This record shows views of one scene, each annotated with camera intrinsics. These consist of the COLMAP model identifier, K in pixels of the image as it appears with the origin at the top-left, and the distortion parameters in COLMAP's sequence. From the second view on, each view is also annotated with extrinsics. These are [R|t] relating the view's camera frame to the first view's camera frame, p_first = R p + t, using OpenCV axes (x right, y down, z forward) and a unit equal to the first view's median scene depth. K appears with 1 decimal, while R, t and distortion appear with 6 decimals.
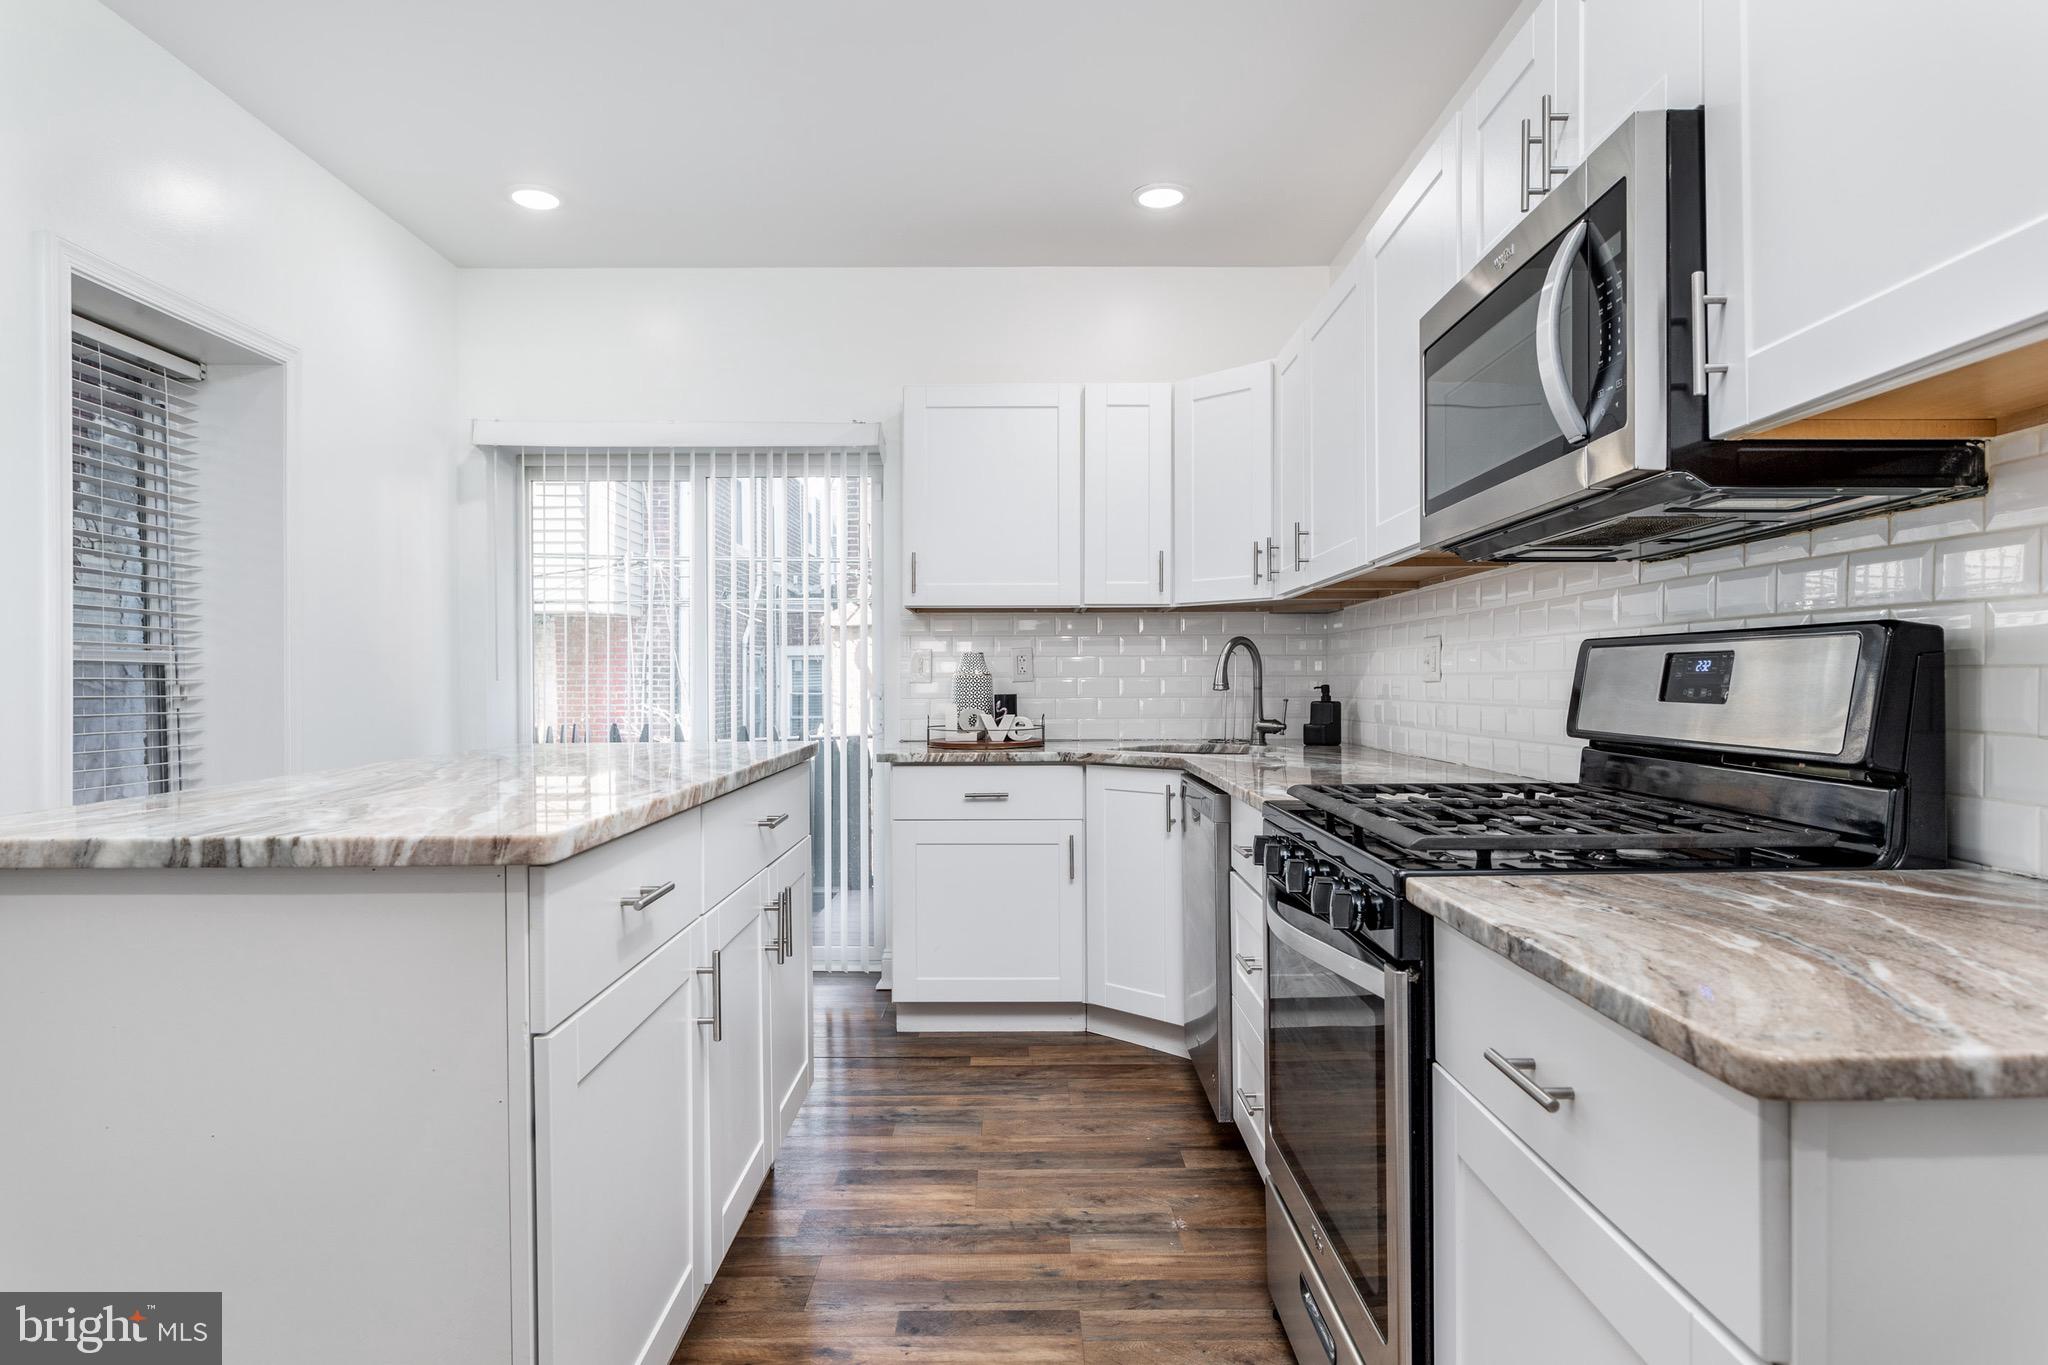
lens RADIAL K [[1175.7, 0, 1024.0], [0, 1175.7, 682.5], [0, 0, 1]] dist [0.000376, 0.000233]
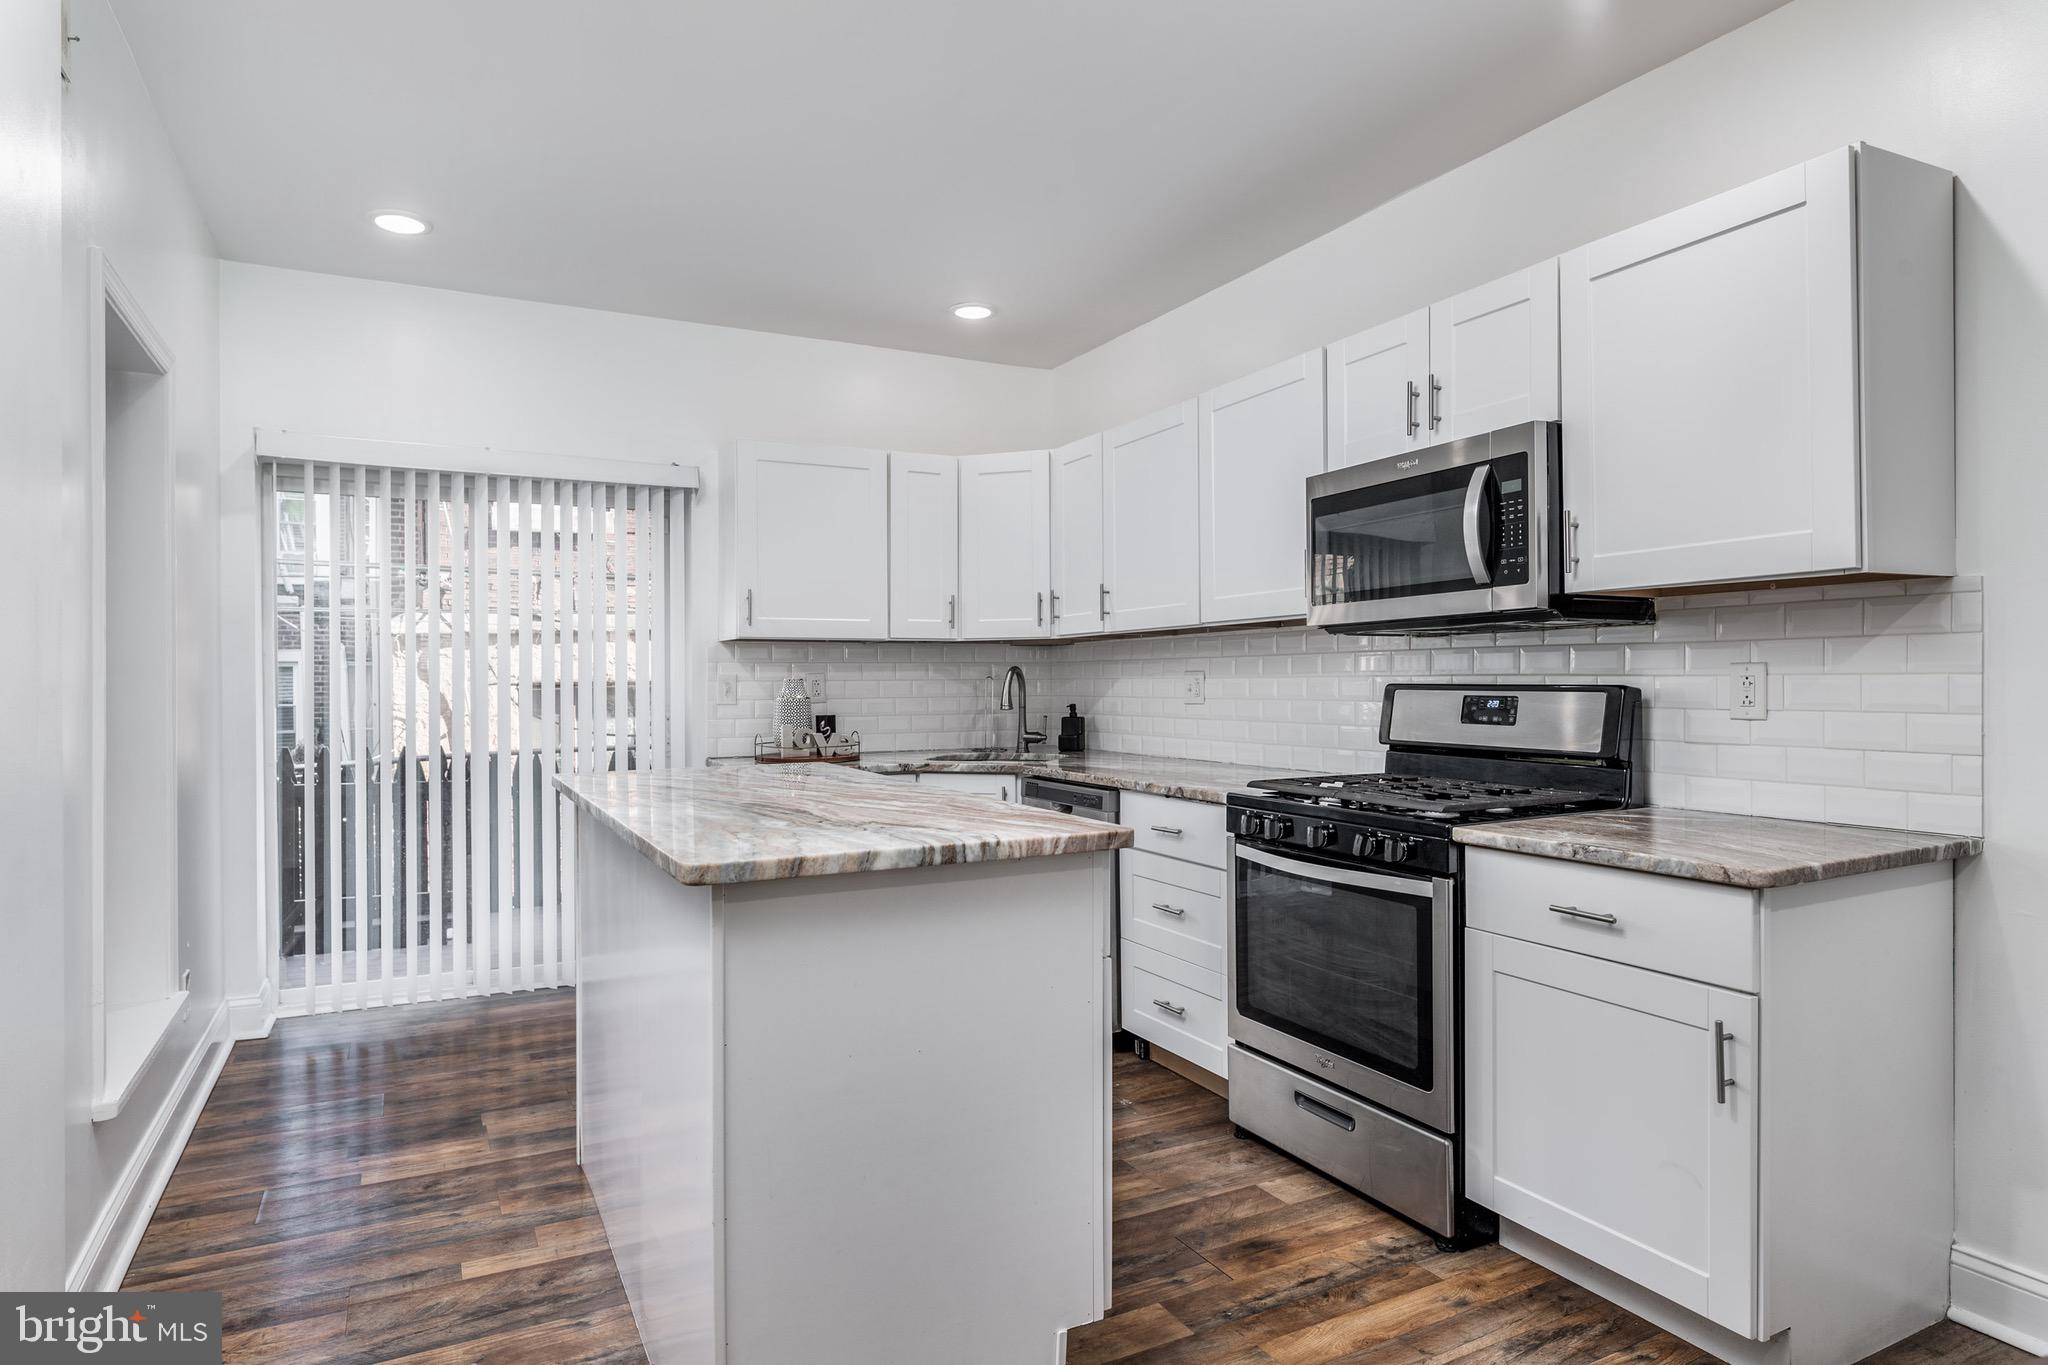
lens RADIAL K [[1160.1, 0, 1024.0], [0, 1160.1, 682.5], [0, 0, 1]] dist [-0.002943, -0.000832]
pose [[0.889566, -0.003072, 0.456796, -0.793597], [0.003770, 0.999993, -0.000617, -0.044500], [-0.456790, 0.002271, 0.889571, -0.218107]]
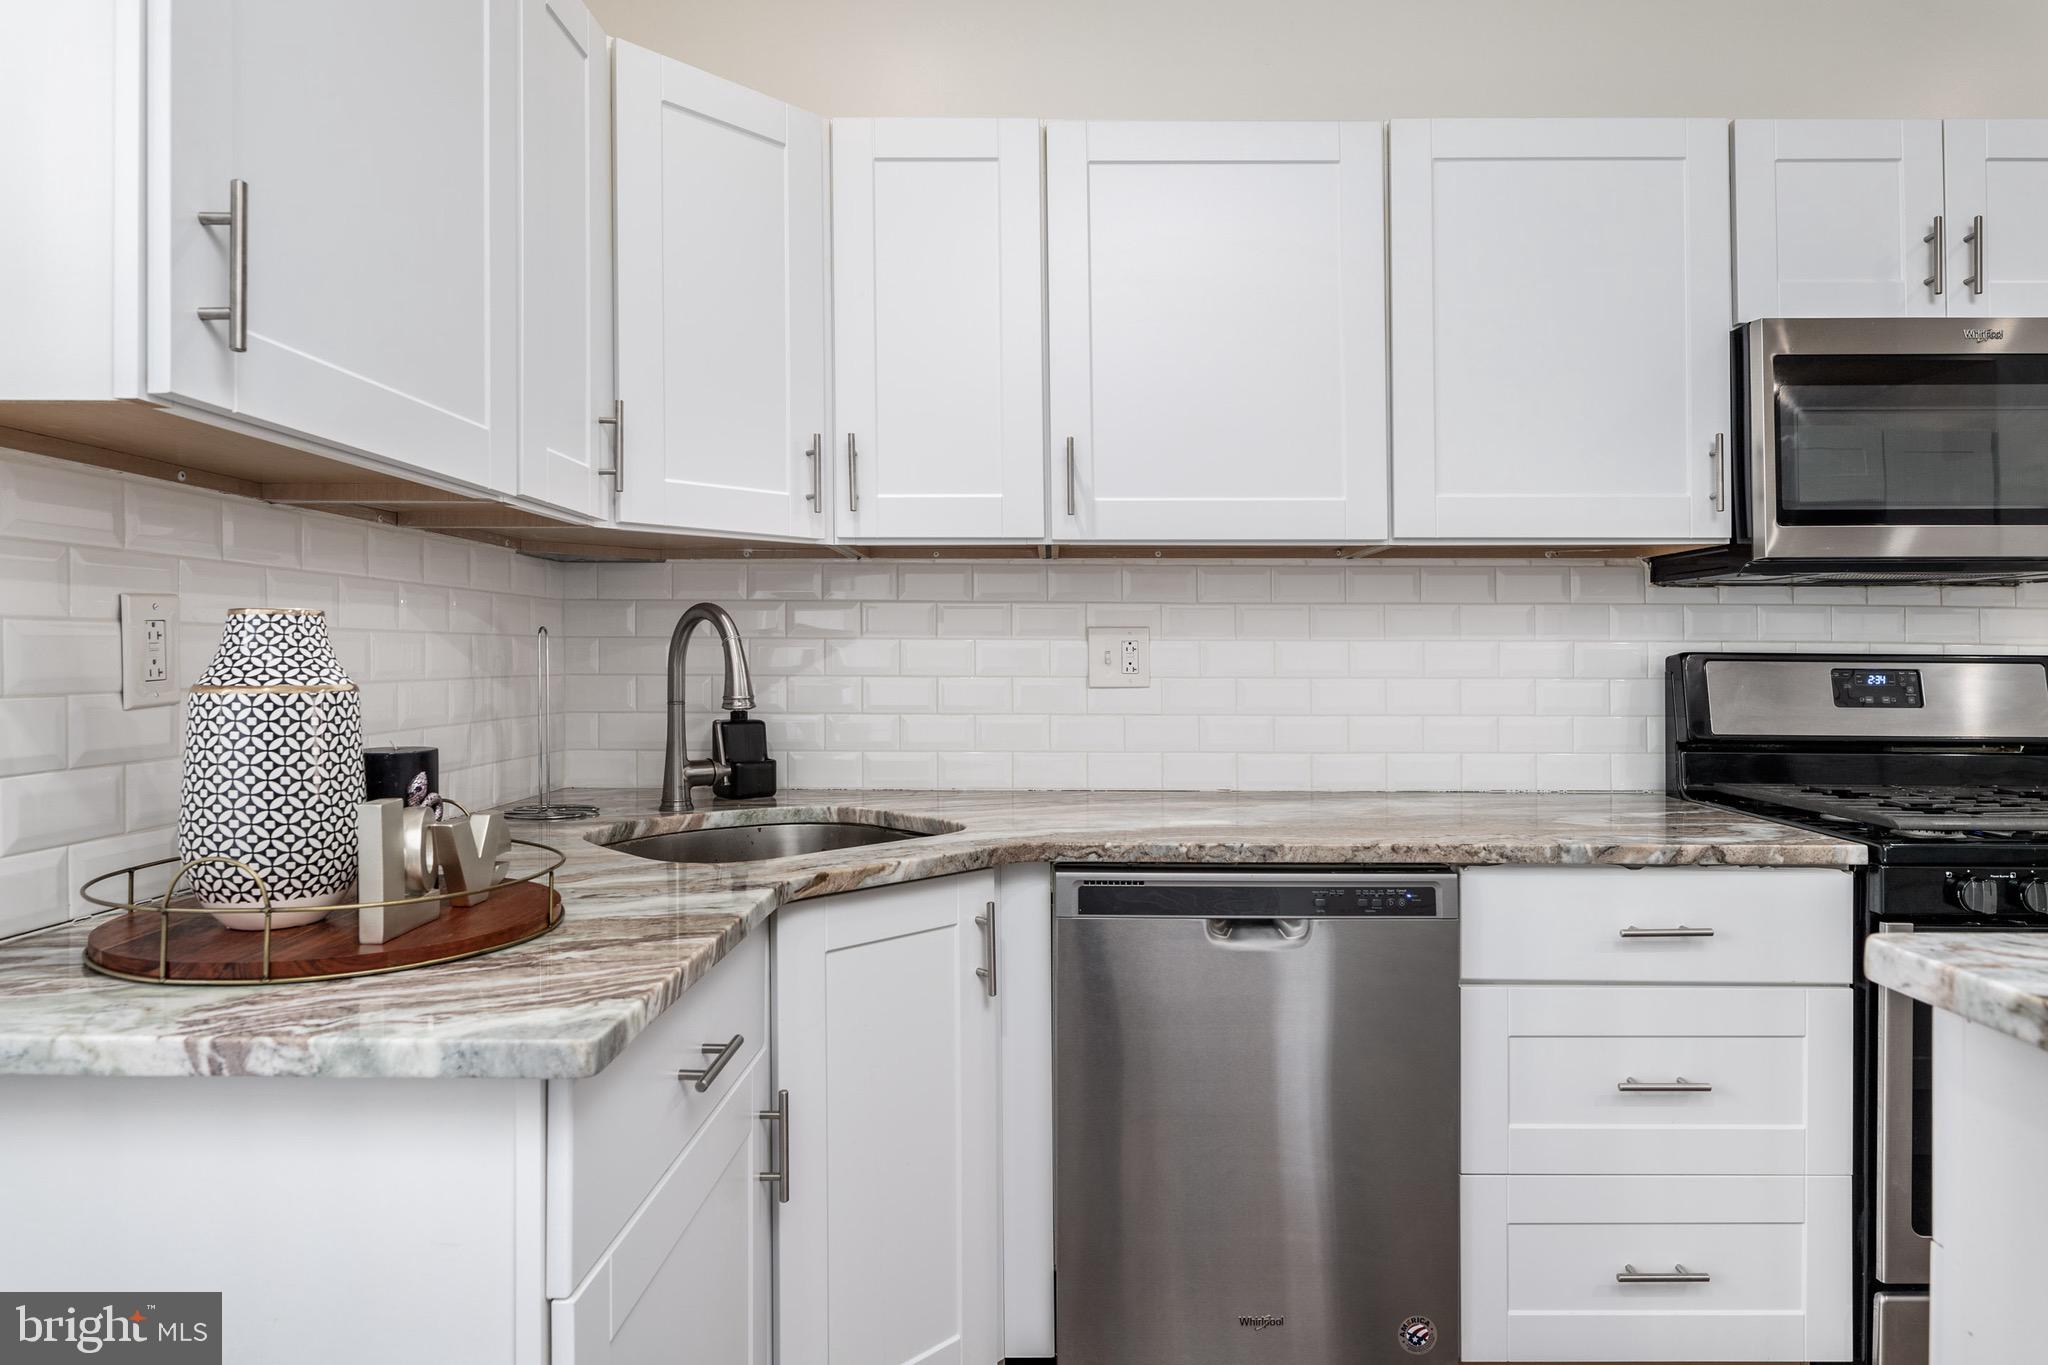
lens RADIAL K [[1201.3, 0, 1029.1], [0, 1201.3, 651.2], [0, 0, 1]] dist [-0.001280, -0.000512]
pose [[-0.003663, 0.001029, 0.999993, -0.732165], [-0.004637, 0.999989, -0.001046, -0.037799], [-0.999983, -0.004641, -0.003658, 1.834440]]
